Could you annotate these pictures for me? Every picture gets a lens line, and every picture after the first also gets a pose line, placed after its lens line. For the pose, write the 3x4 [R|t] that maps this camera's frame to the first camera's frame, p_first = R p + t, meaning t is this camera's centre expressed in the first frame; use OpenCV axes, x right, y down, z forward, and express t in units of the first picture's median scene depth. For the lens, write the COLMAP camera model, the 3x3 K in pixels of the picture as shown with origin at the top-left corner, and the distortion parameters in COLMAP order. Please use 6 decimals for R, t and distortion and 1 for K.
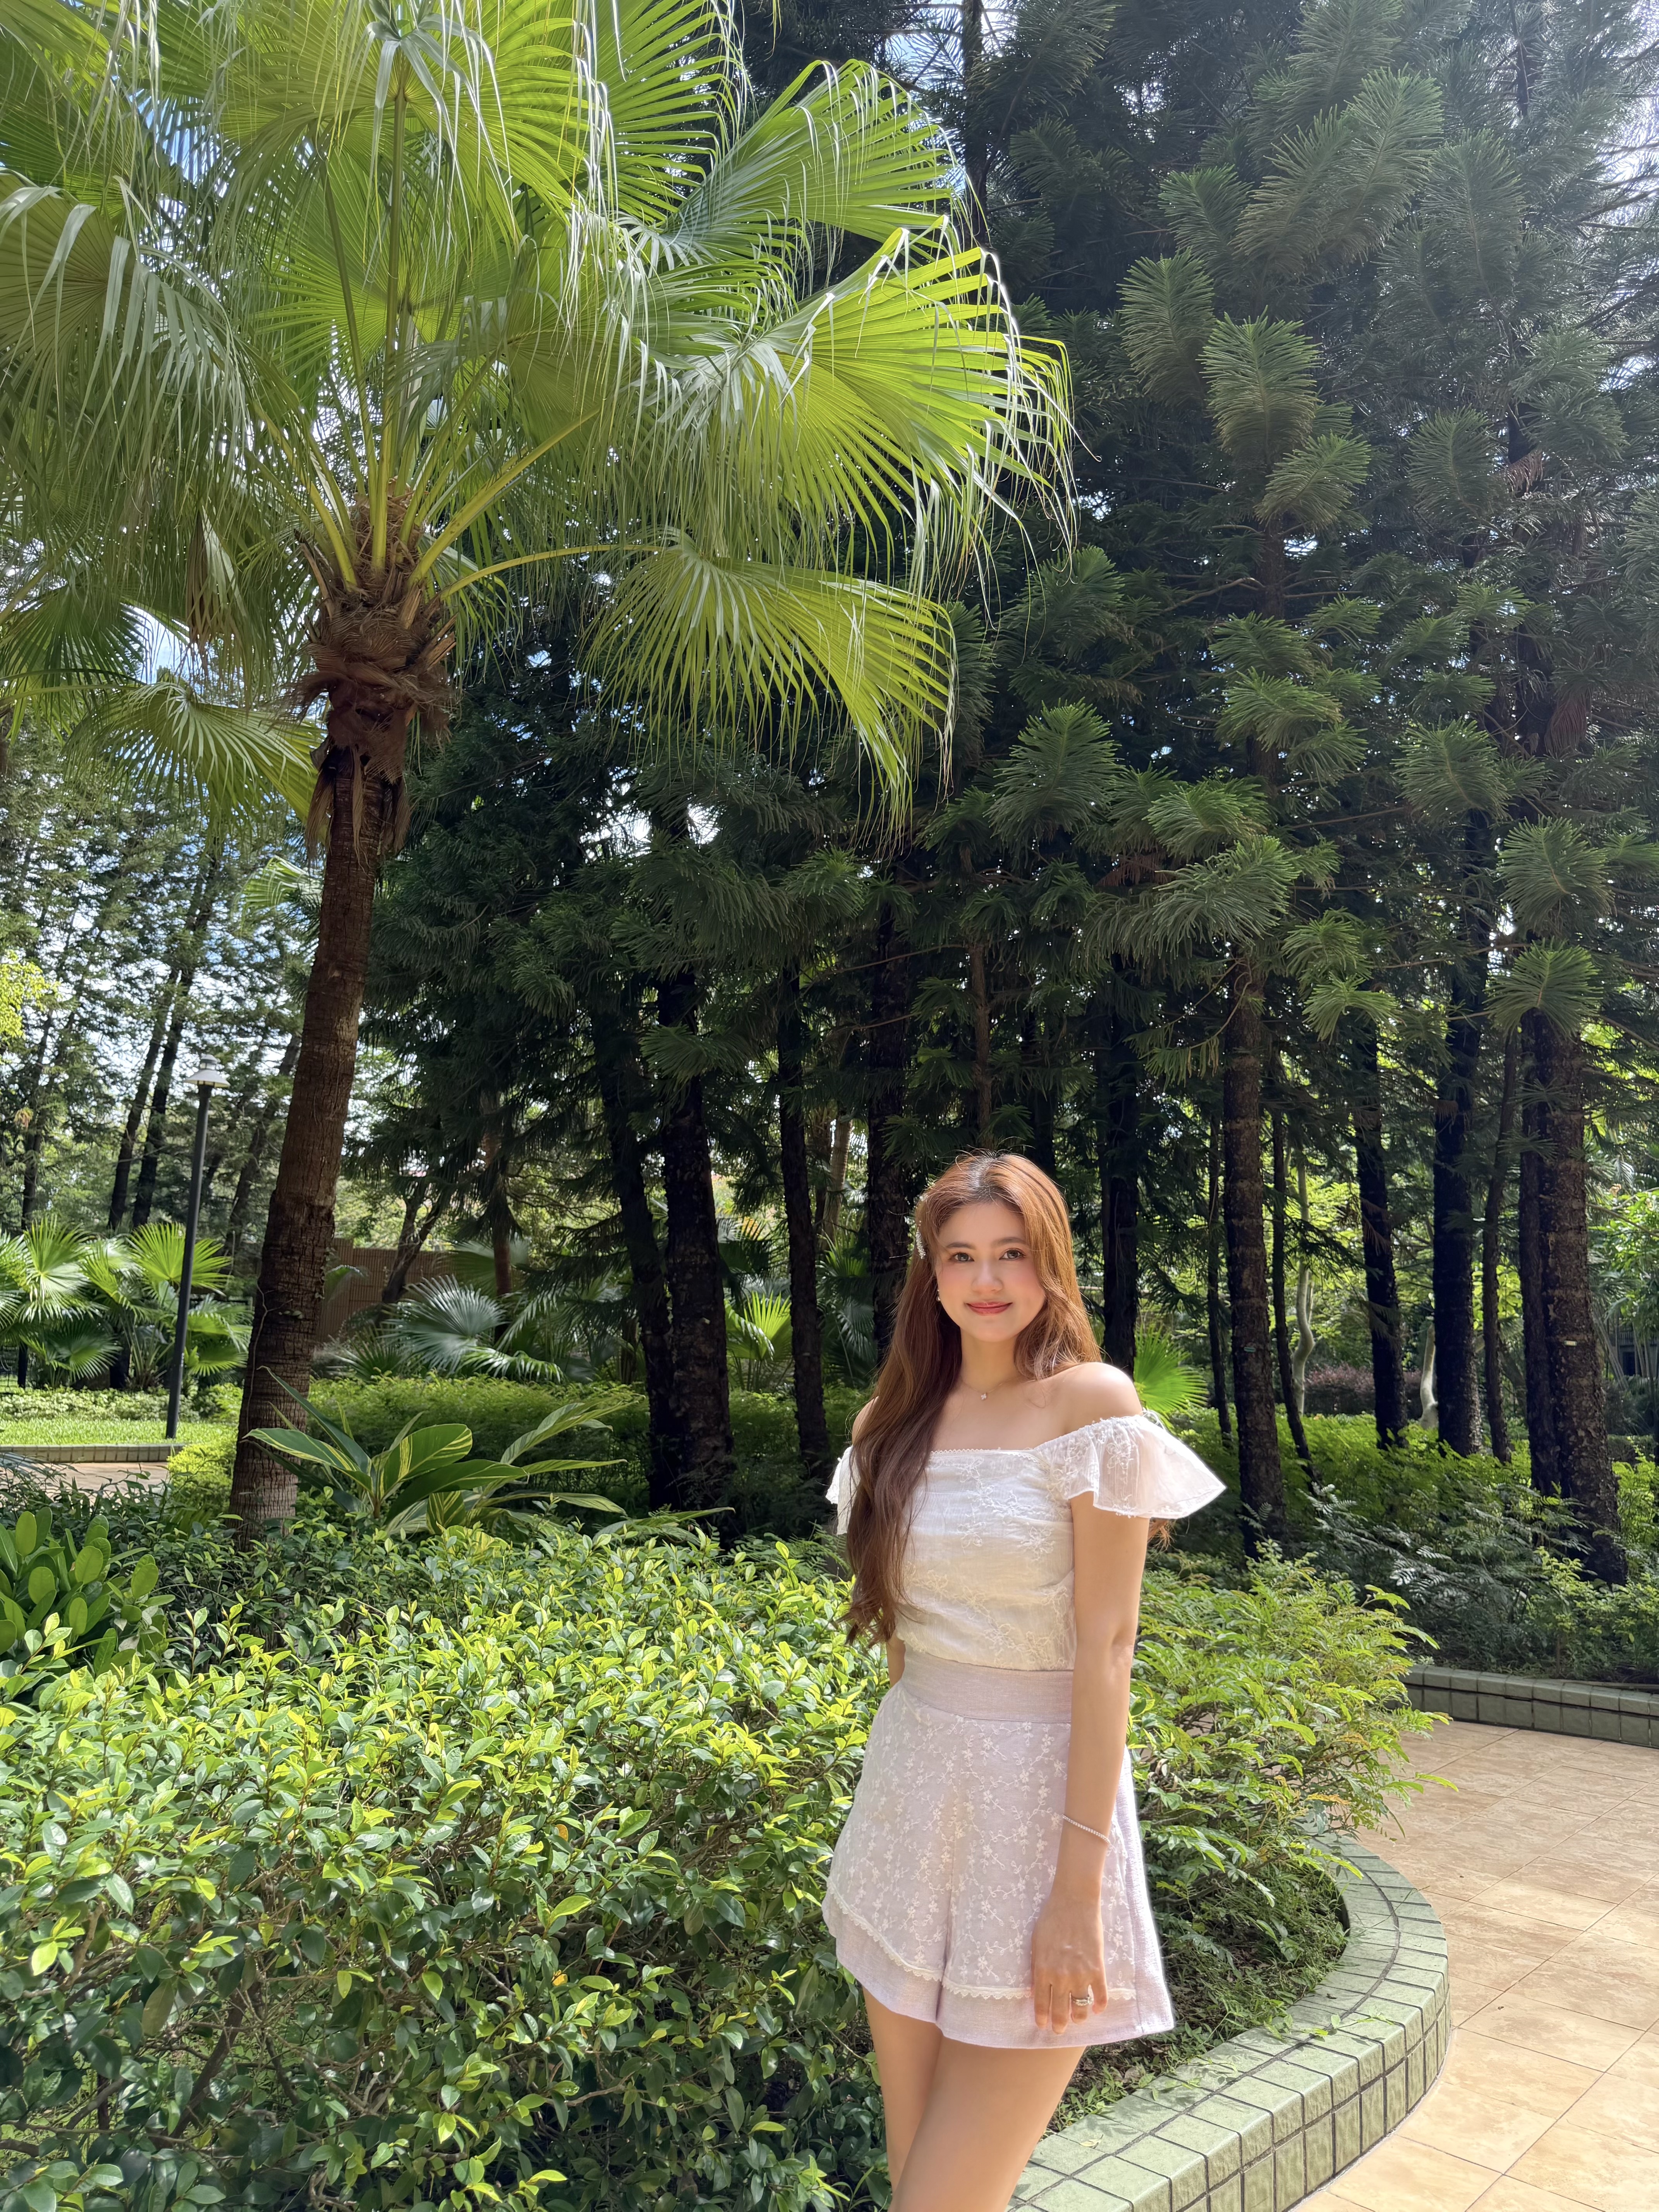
lens RADIAL K [[1545.6, 0, 836.9], [0, 1545.6, 1107.9], [0, 0, 1]] dist [-0.002019, -0.010670]
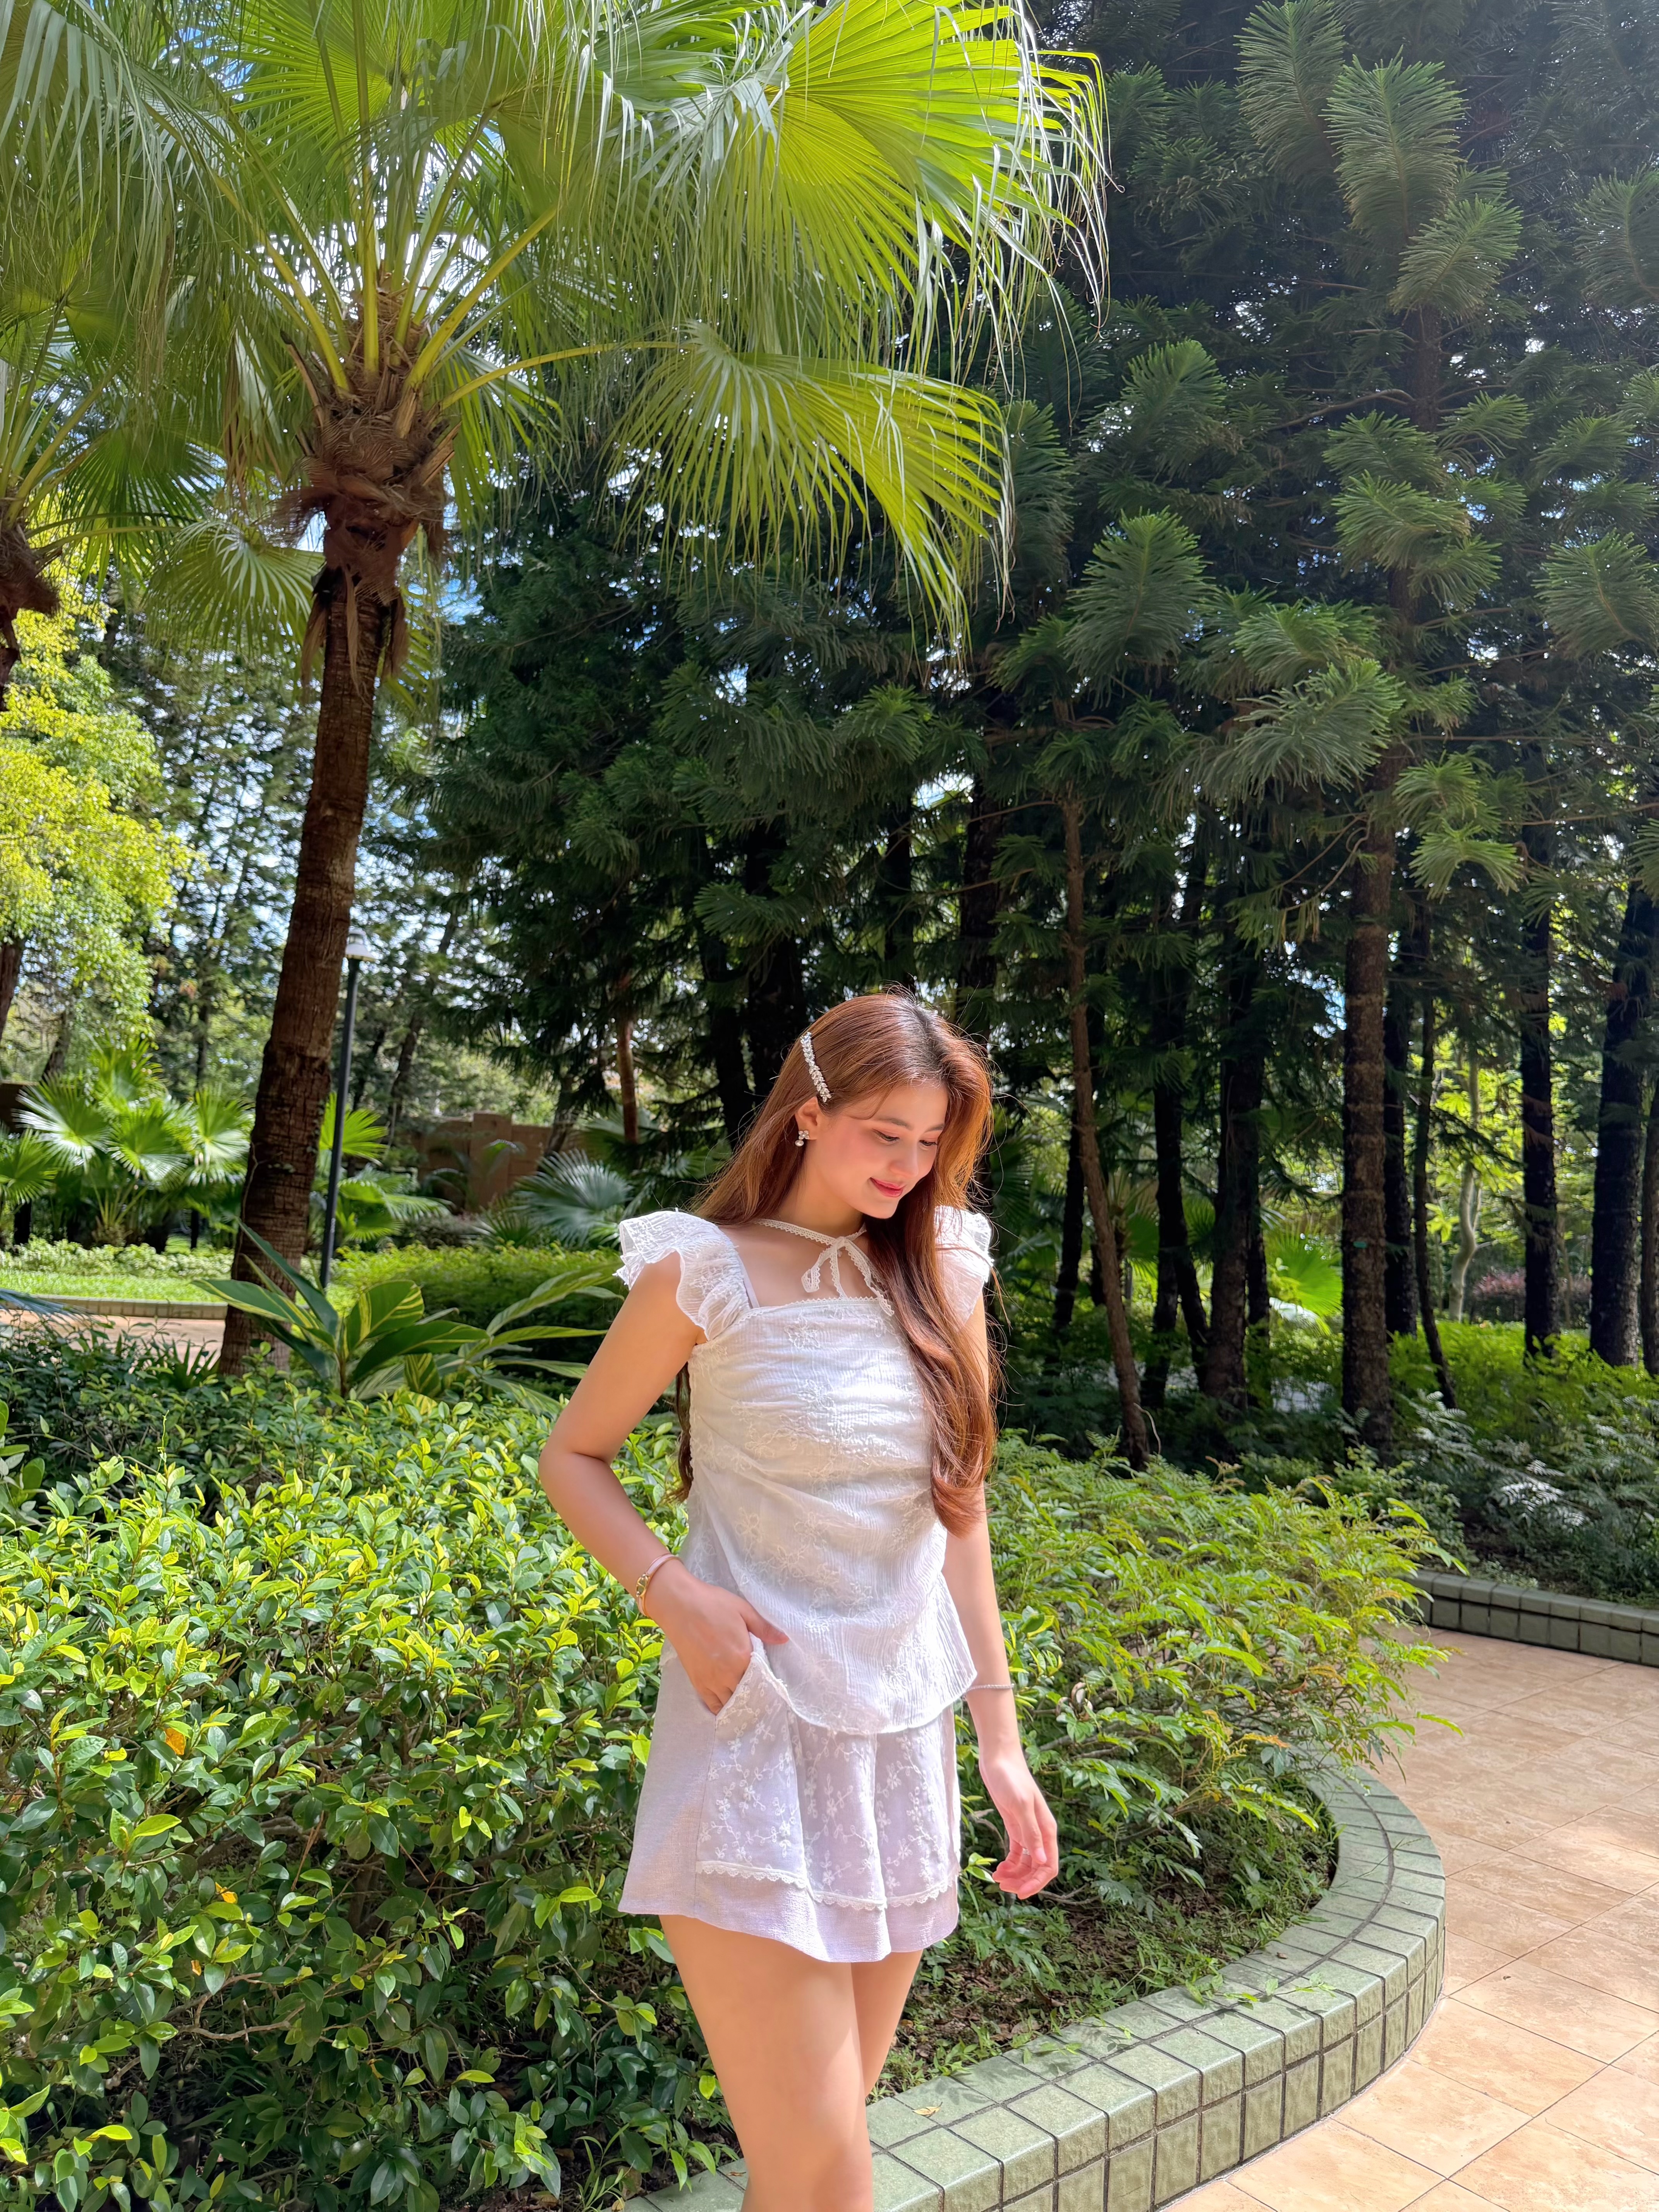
lens RADIAL K [[1547.9, 0, 845.2], [0, 1547.9, 1112.0], [0, 0, 1]] dist [-0.009368, -0.003769]
pose [[0.993376, 0.023084, -0.112571, 0.077138], [-0.014782, 0.997146, 0.074034, 0.016545], [0.113958, -0.071880, 0.990882, 0.064102]]
